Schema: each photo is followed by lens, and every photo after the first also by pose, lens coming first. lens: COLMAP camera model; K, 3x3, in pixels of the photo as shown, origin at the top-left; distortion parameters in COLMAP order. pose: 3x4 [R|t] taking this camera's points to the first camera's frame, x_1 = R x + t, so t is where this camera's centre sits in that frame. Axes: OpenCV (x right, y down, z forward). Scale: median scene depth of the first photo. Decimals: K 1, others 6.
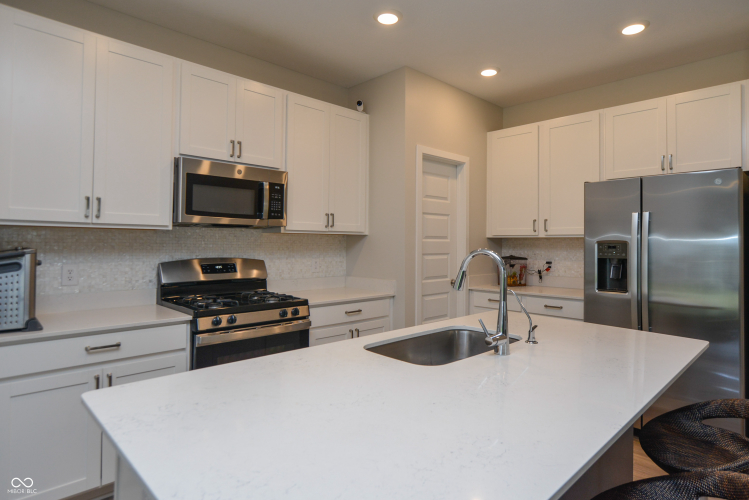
lens RADIAL K [[426.4, 0, 374.5], [0, 426.4, 250.0], [0, 0, 1]] dist [-0.000705, -0.000041]
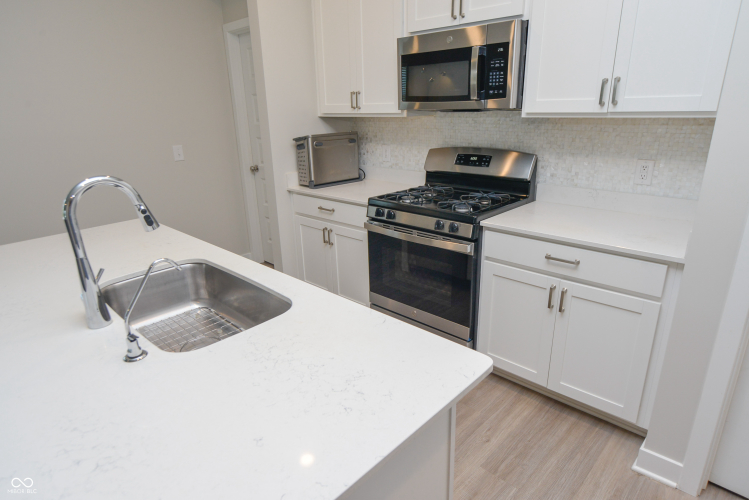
lens RADIAL K [[431.7, 0, 374.5], [0, 431.7, 250.0], [0, 0, 1]] dist [0.000158, -0.000183]
pose [[0.053821, 0.304809, -0.950891, 0.523381], [0.002066, 0.952236, 0.305357, -0.052240], [0.998548, -0.018399, 0.050621, 0.757675]]
